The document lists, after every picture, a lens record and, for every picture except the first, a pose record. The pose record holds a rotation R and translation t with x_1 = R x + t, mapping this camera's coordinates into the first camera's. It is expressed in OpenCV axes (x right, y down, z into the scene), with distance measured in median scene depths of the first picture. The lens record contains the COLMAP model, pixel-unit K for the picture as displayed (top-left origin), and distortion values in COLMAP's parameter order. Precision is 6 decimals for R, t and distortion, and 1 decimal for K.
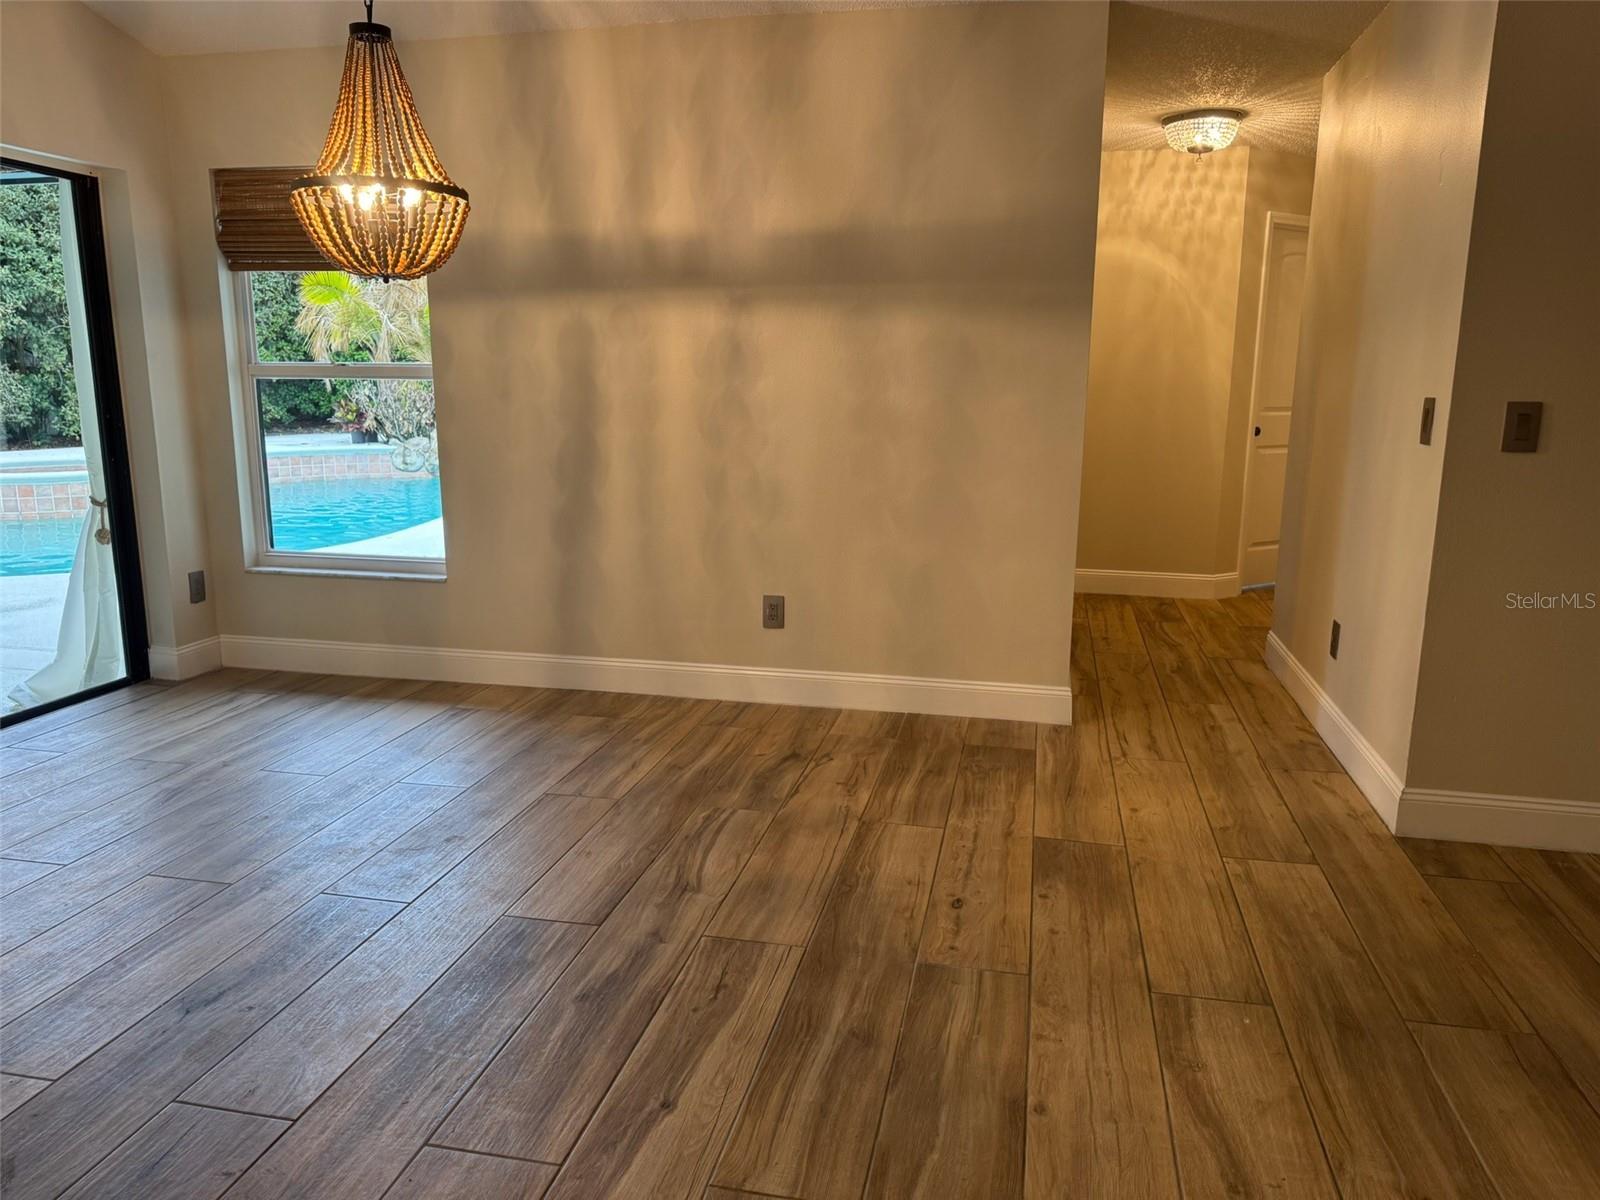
lens RADIAL K [[1128.7, 0, 800.0], [0, 1128.7, 600.0], [0, 0, 1]] dist [0.060843, -0.065498]
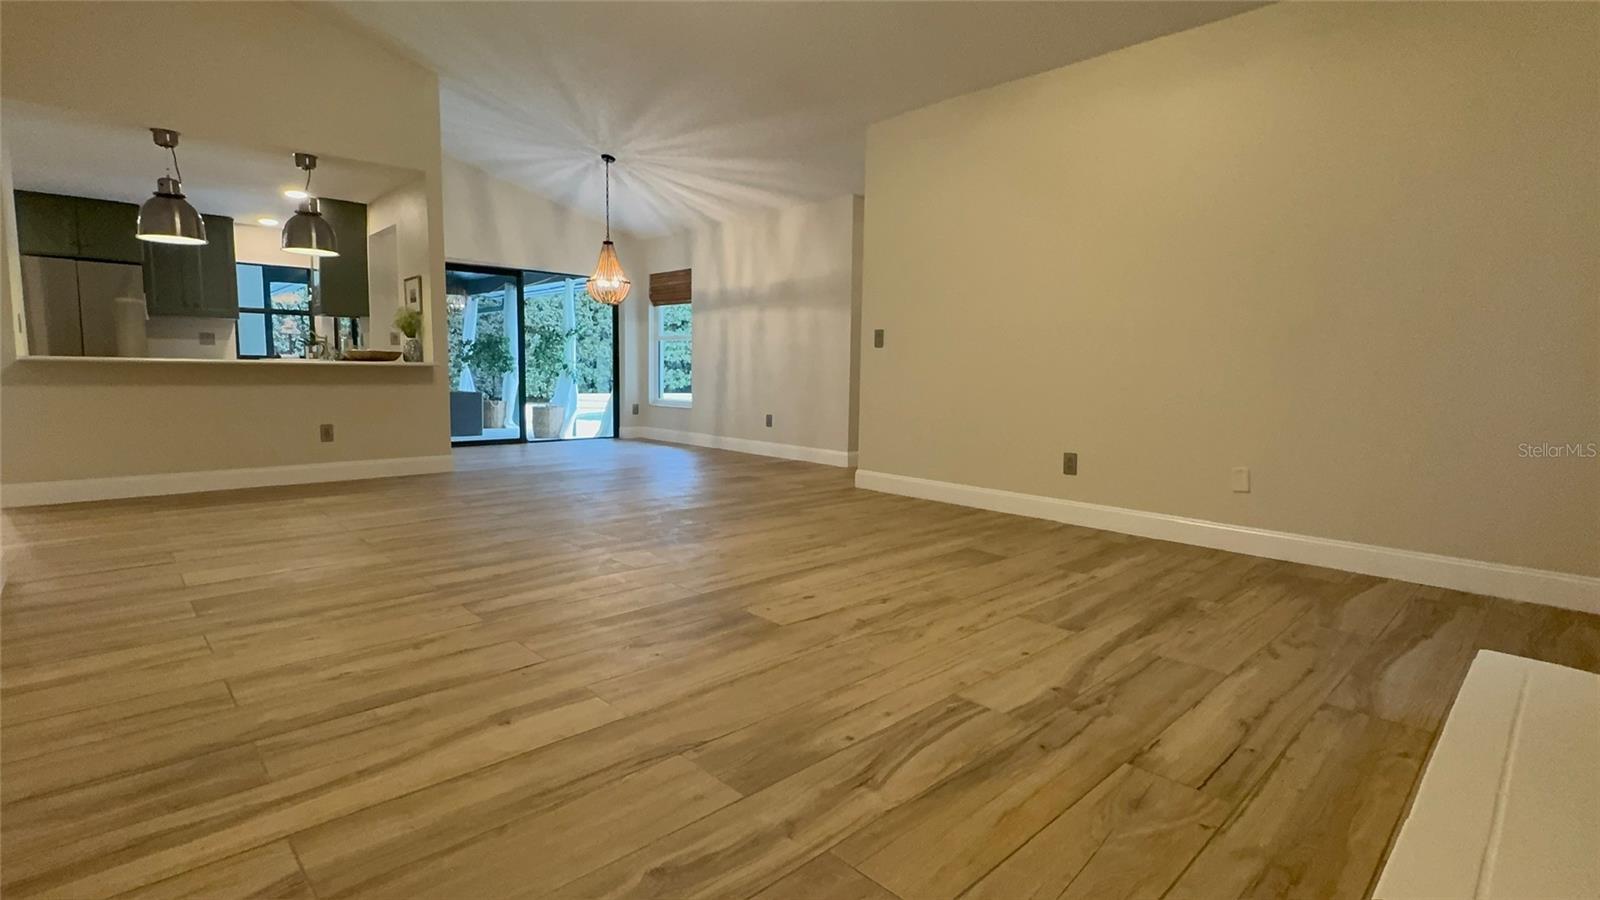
lens RADIAL K [[754.8, 0, 800.0], [0, 754.8, 450.0], [0, 0, 1]] dist [-0.003470, -0.000318]
pose [[0.825920, 0.067267, -0.559760, 1.047865], [-0.120574, 0.990960, -0.058821, 0.176135], [0.550743, 0.116074, 0.826565, -0.434651]]
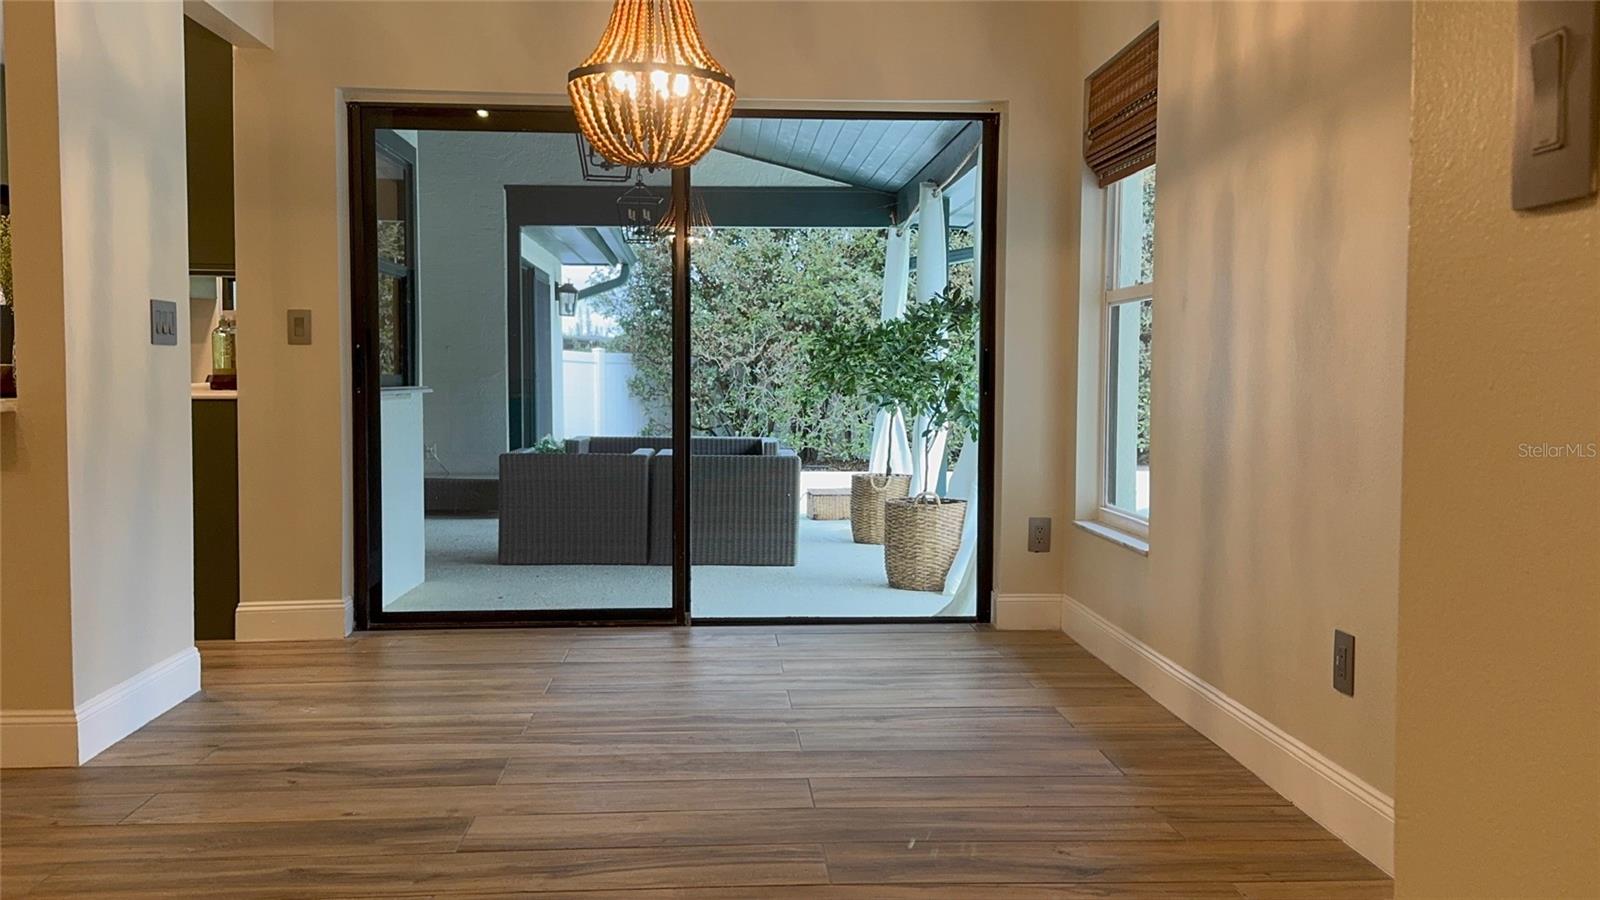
lens RADIAL K [[1457.9, 0, 800.0], [0, 1457.9, 450.0], [0, 0, 1]] dist [0.093310, 0.001574]
pose [[0.267988, 0.044427, -0.962397, 0.593529], [-0.188625, 0.982023, -0.007191, -0.036766], [0.944777, 0.183459, 0.271551, 0.537715]]
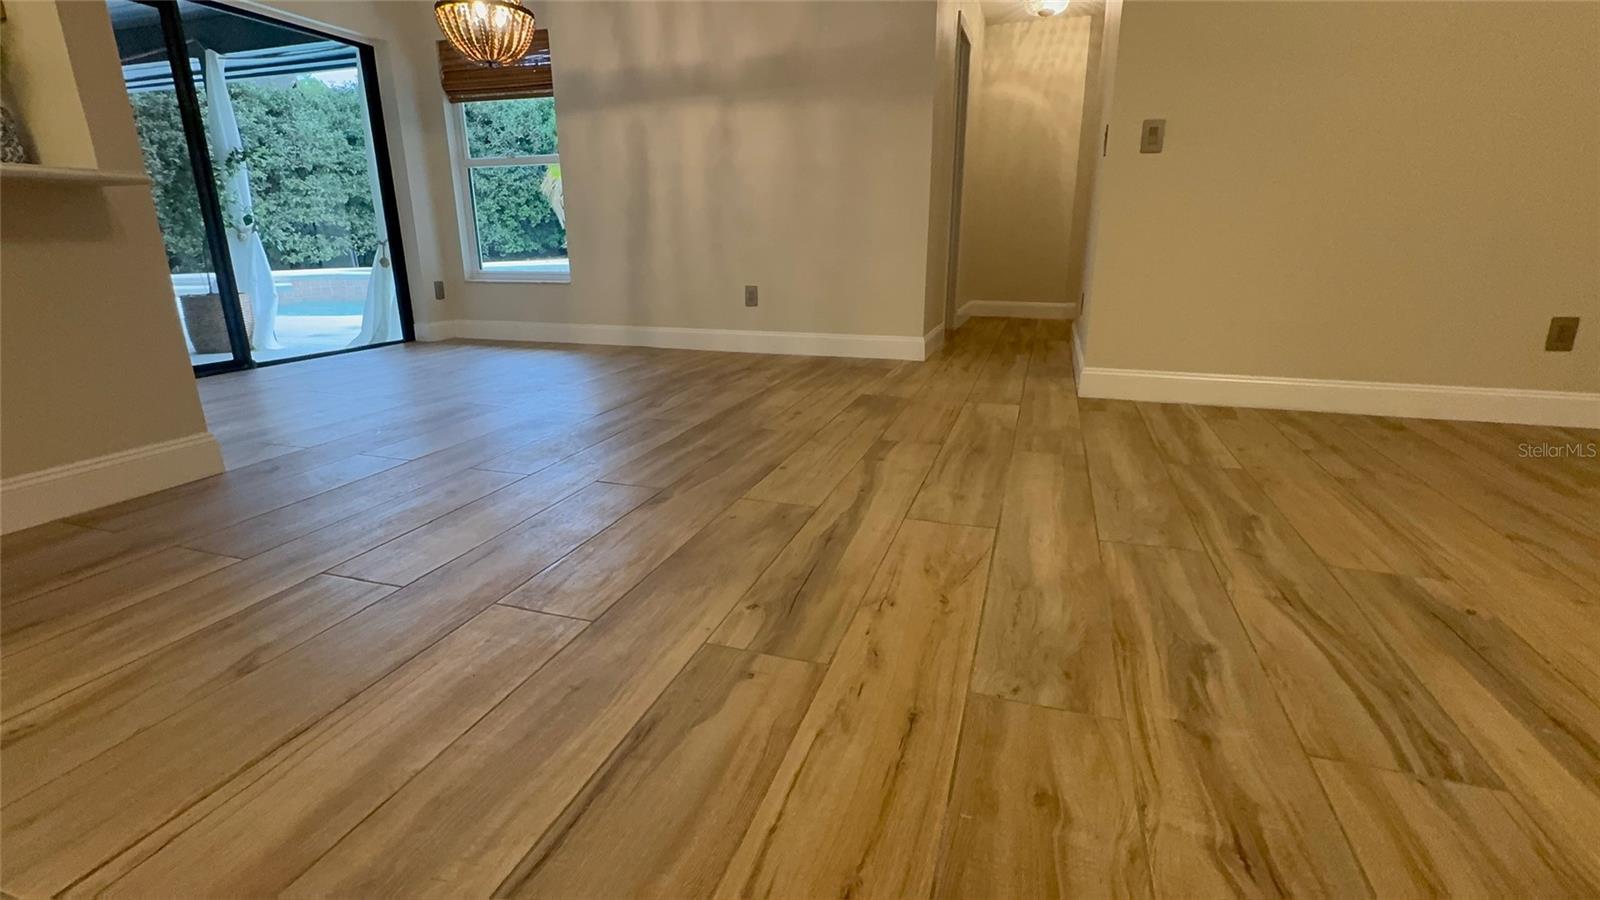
lens RADIAL K [[731.9, 0, 800.0], [0, 731.9, 450.0], [0, 0, 1]] dist [-0.003891, -0.000355]
pose [[0.994058, 0.020463, -0.106910, 0.168853], [-0.011088, 0.996098, 0.087558, 0.142534], [0.108284, -0.085853, 0.990406, -0.090079]]
